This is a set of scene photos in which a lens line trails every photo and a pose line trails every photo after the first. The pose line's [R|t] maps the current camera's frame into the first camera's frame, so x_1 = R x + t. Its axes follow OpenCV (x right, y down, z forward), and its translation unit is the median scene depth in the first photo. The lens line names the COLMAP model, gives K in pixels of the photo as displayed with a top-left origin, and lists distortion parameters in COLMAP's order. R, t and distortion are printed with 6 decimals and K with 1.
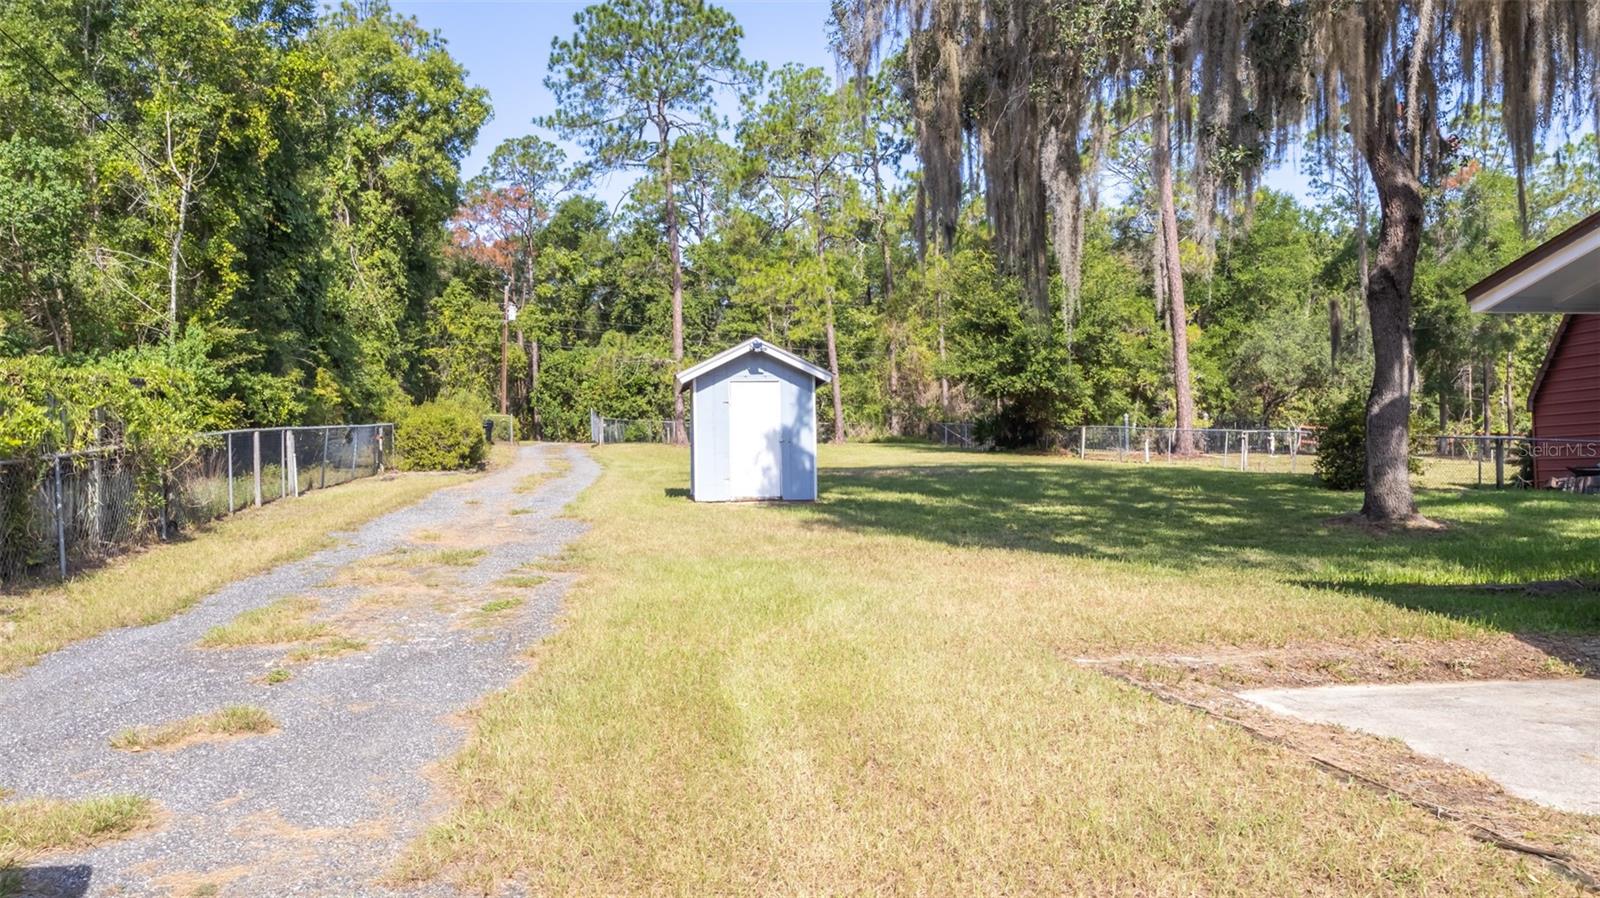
lens RADIAL K [[1265.5, 0, 800.0], [0, 1265.5, 449.0], [0, 0, 1]] dist [0.017926, -0.014449]
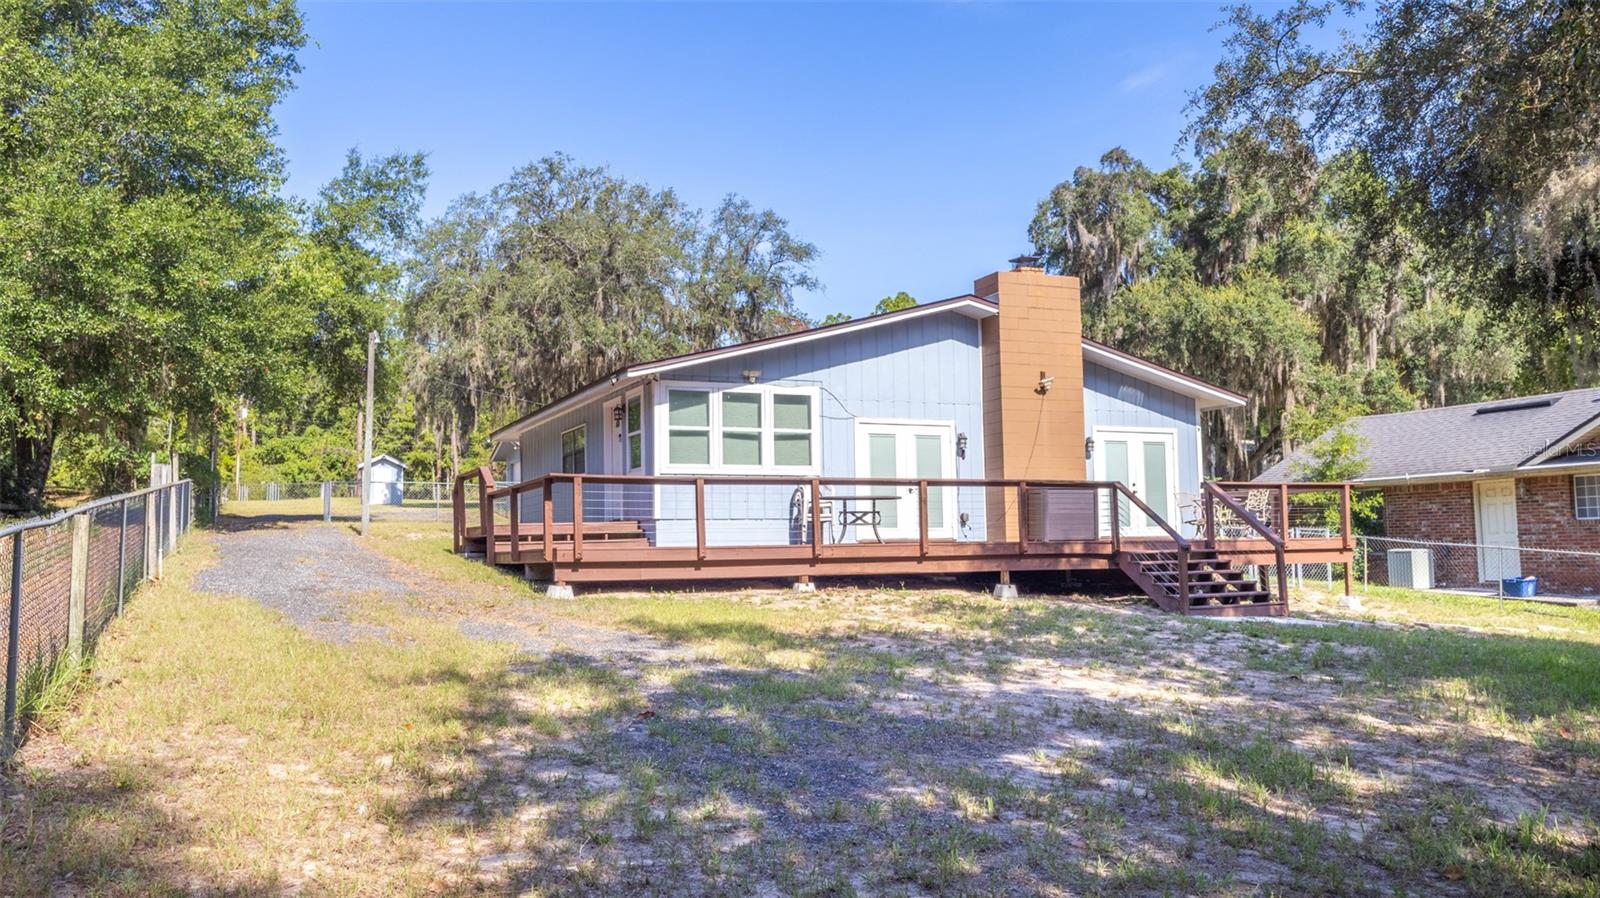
lens RADIAL K [[1265.5, 0, 800.0], [0, 1265.5, 449.0], [0, 0, 1]] dist [0.017926, -0.014449]
pose [[0.971861, 0.022573, 0.234472, 0.056849], [-0.008073, 0.998005, -0.062619, 0.022321], [-0.235418, 0.058964, 0.970104, -0.571771]]
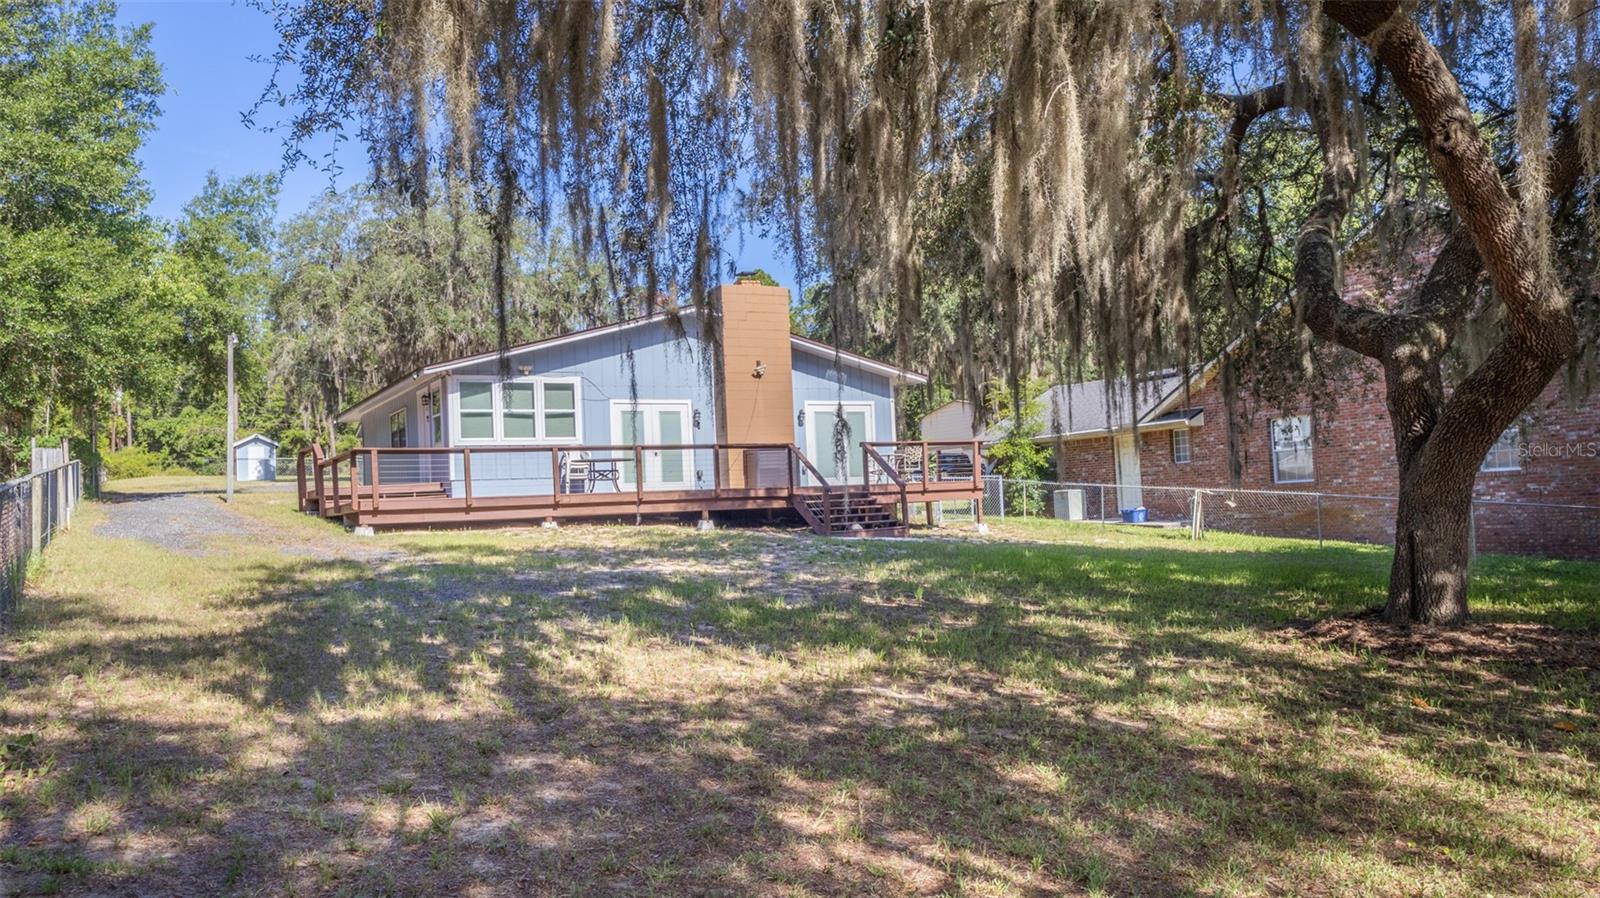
lens RADIAL K [[1265.5, 0, 800.0], [0, 1265.5, 449.0], [0, 0, 1]] dist [0.017926, -0.014449]
pose [[0.950314, -0.007371, 0.311204, 0.070855], [0.019587, 0.999154, -0.036148, 0.026059], [-0.310675, 0.040448, 0.949655, -0.659053]]
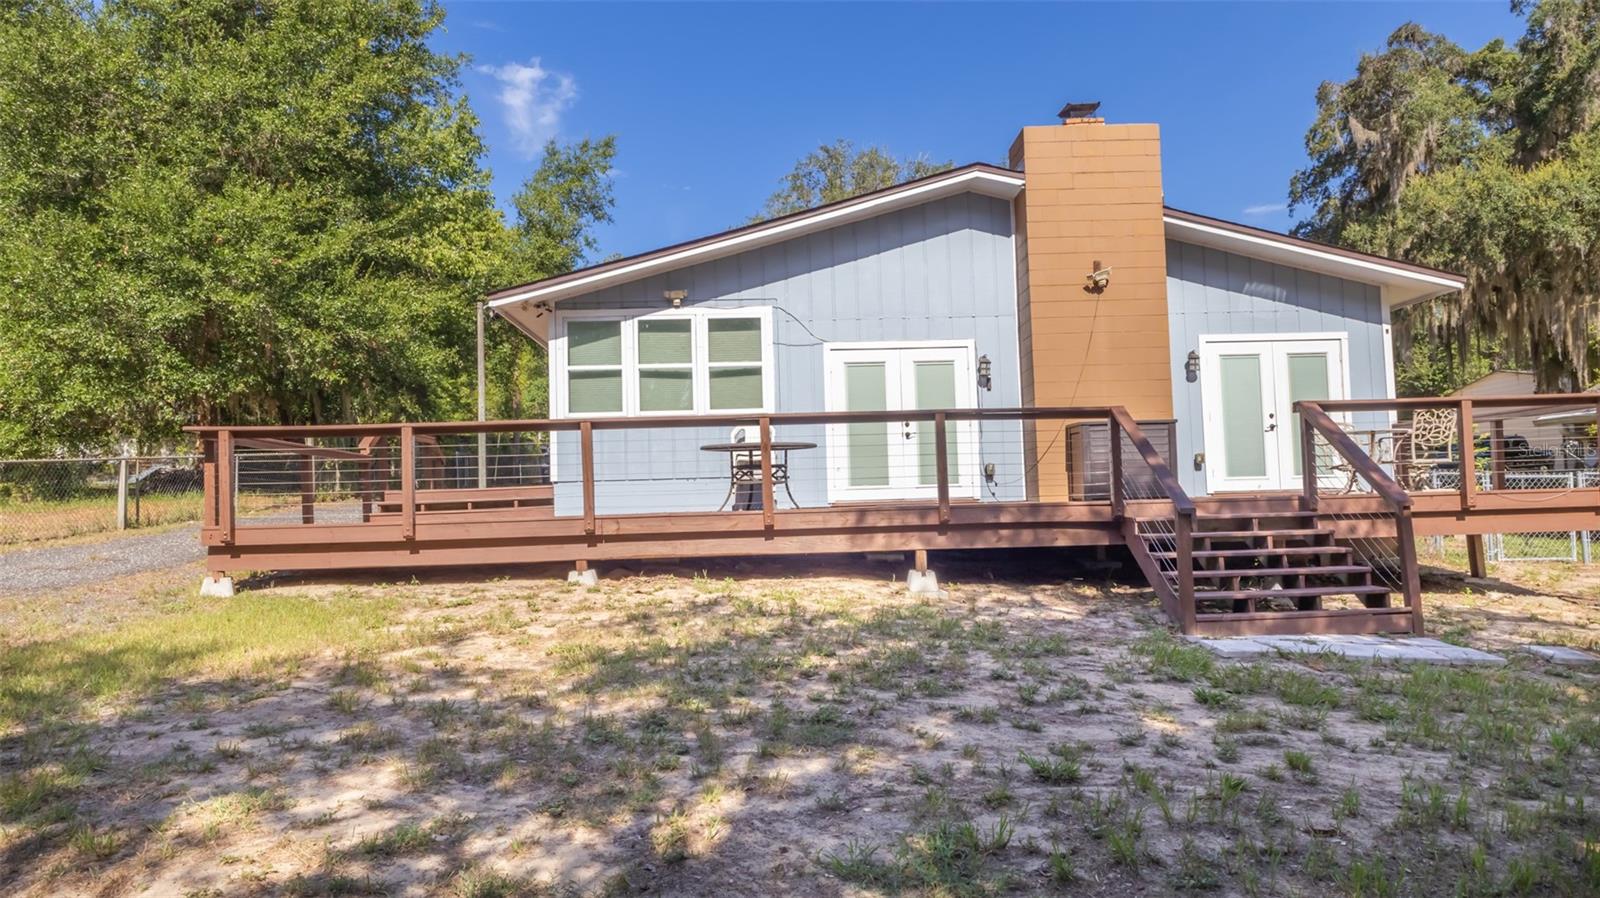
lens RADIAL K [[1043.6, 0, 800.0], [0, 1043.6, 449.0], [0, 0, 1]] dist [0.017237, -0.001495]
pose [[0.989894, -0.018844, -0.140550, 0.145561], [0.013977, 0.999271, -0.035531, 0.021961], [0.141117, 0.033207, 0.989436, -0.486684]]
